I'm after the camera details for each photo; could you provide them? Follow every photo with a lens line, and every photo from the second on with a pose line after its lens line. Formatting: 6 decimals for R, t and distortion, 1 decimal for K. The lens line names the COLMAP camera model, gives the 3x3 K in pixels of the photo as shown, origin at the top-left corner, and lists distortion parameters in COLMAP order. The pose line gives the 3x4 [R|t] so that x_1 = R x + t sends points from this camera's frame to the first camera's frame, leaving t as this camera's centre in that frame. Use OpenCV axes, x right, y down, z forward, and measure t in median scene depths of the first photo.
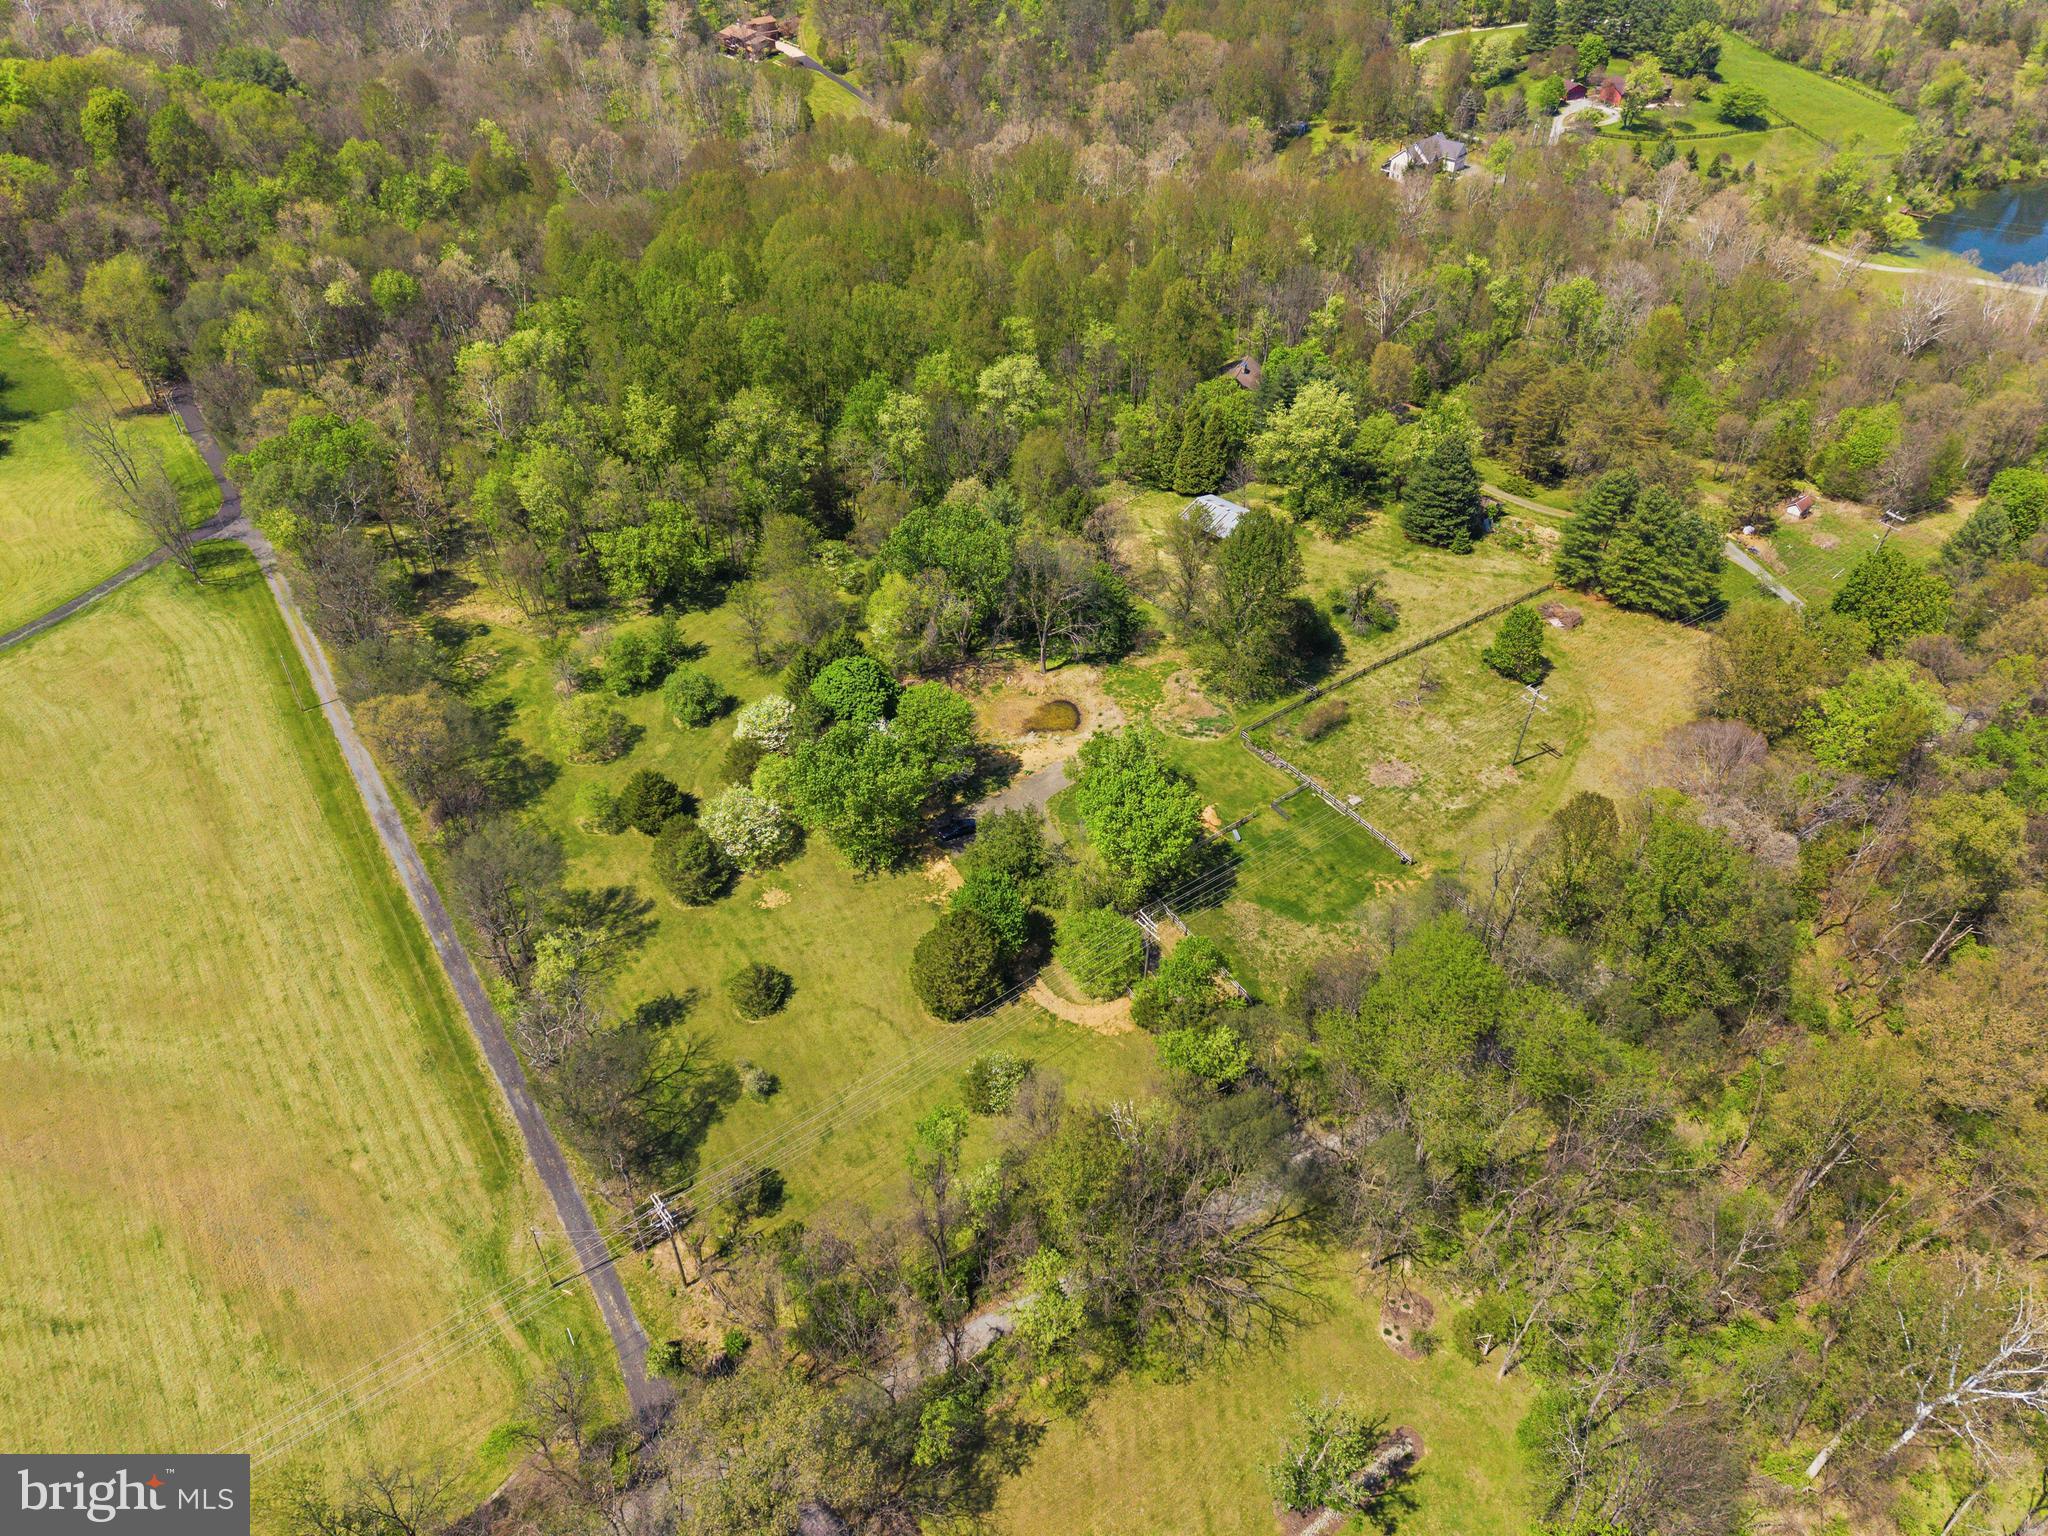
lens RADIAL K [[1374.0, 0, 1020.4], [0, 1374.0, 773.7], [0, 0, 1]] dist [0.034800, -0.023671]
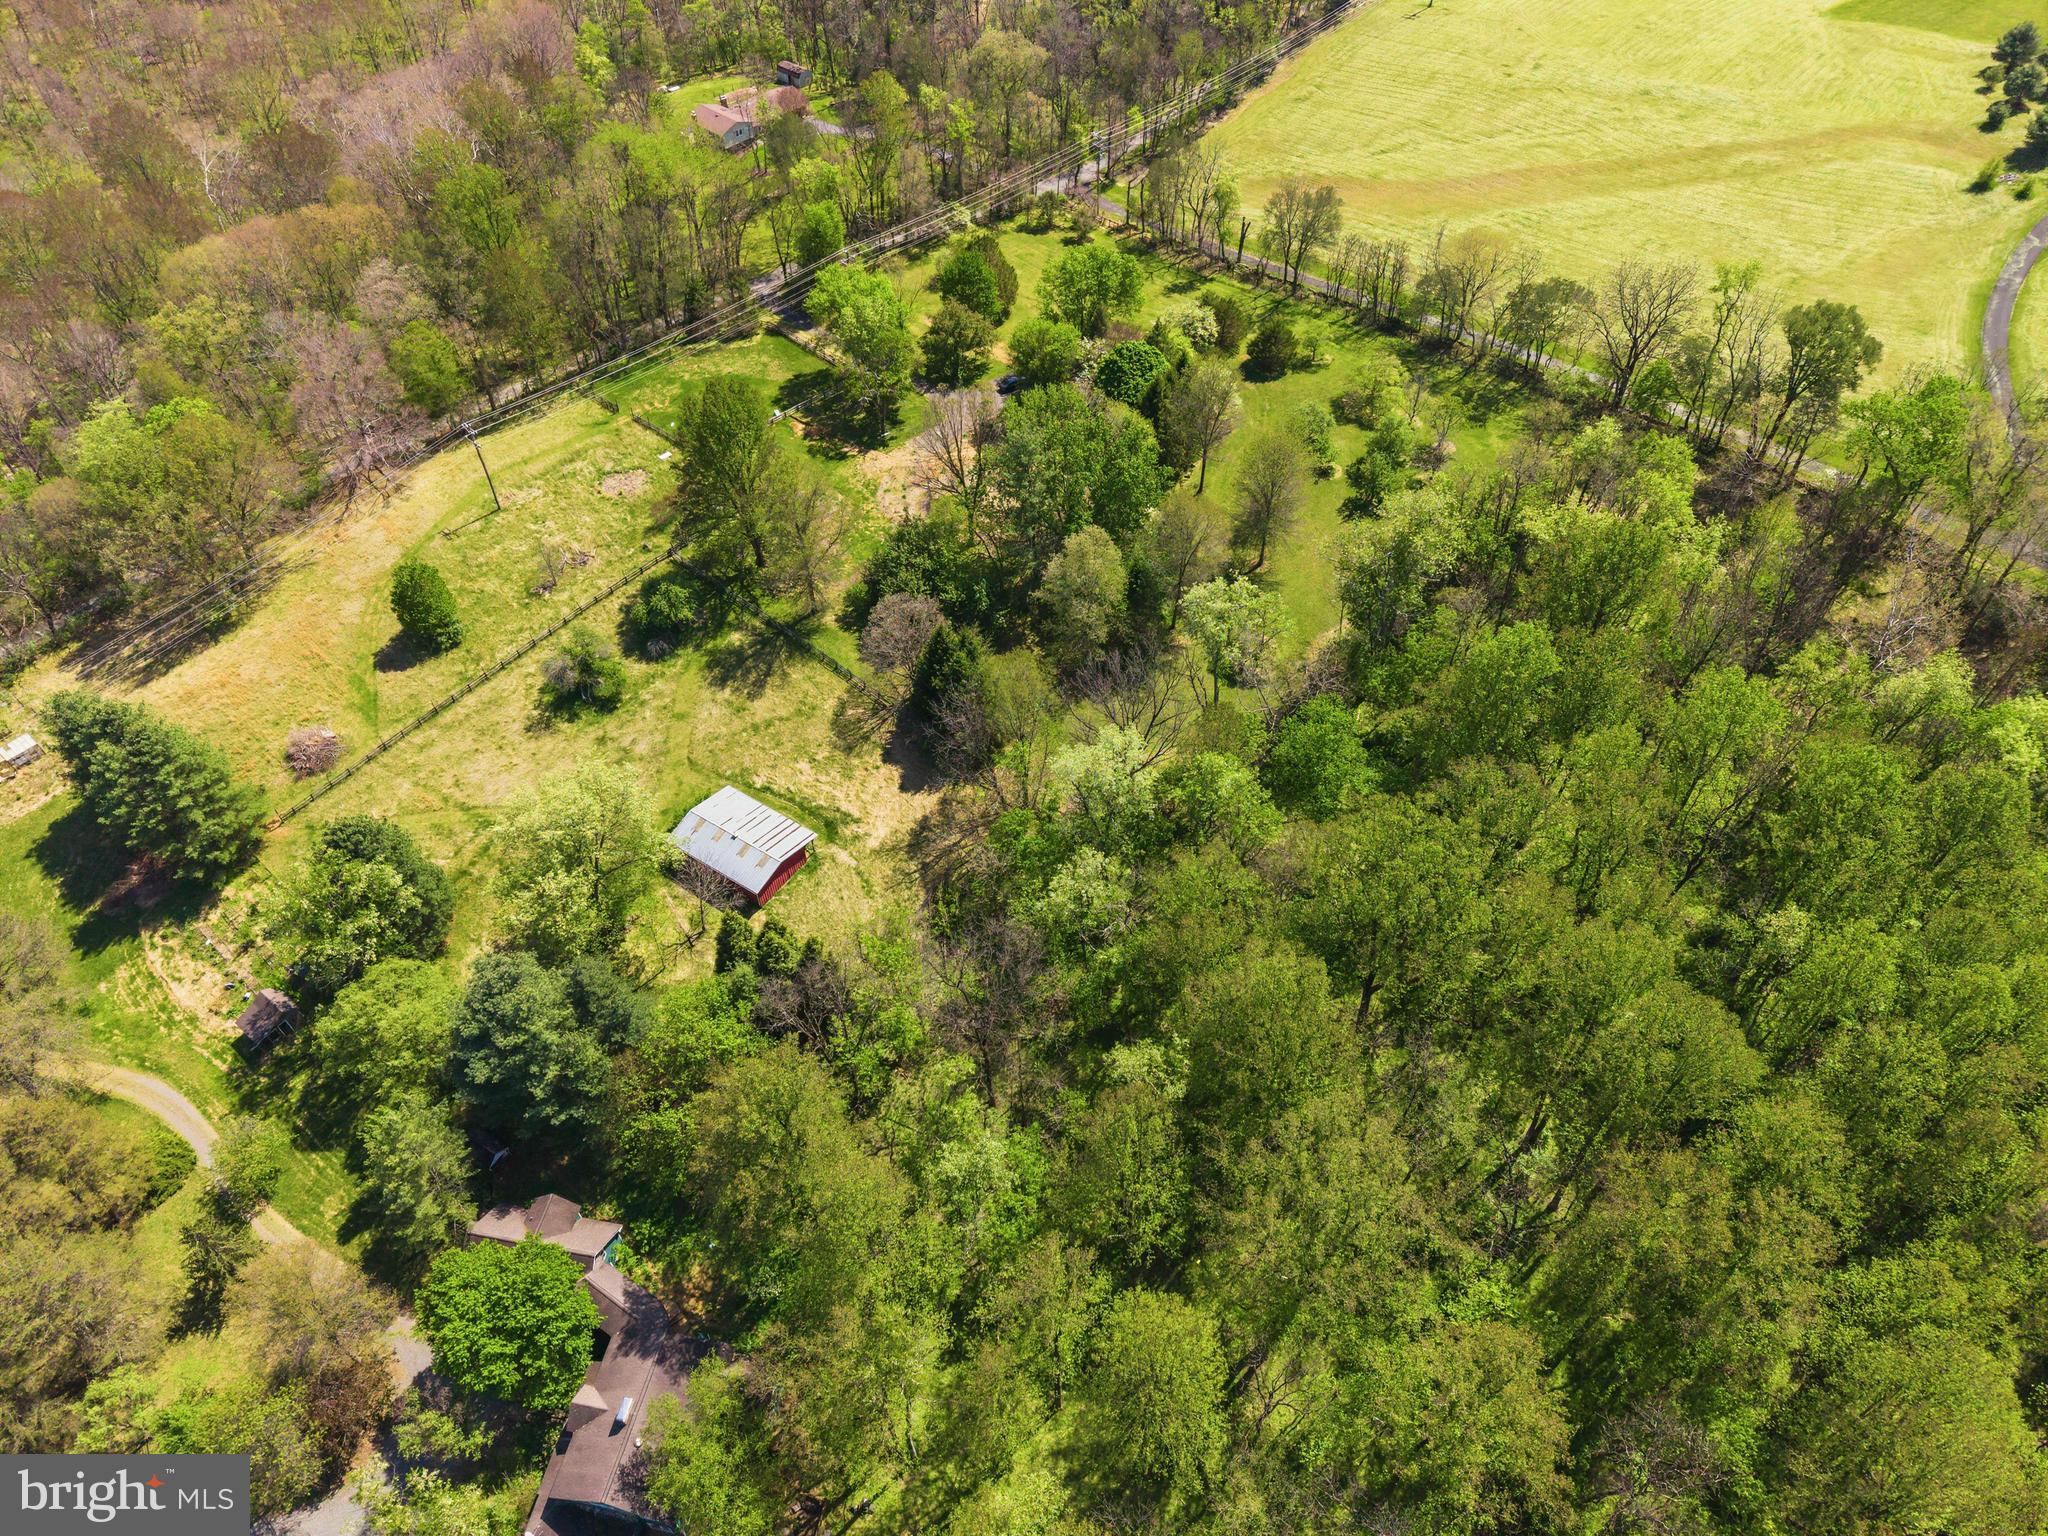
lens RADIAL K [[1374.0, 0, 1031.2], [0, 1374.0, 752.3], [0, 0, 1]] dist [0.034800, -0.023671]
pose [[-0.986503, 0.132097, -0.096759, 0.099099], [-0.093744, 0.028873, 0.995178, -1.190913], [0.134254, 0.990816, -0.016100, 1.398496]]
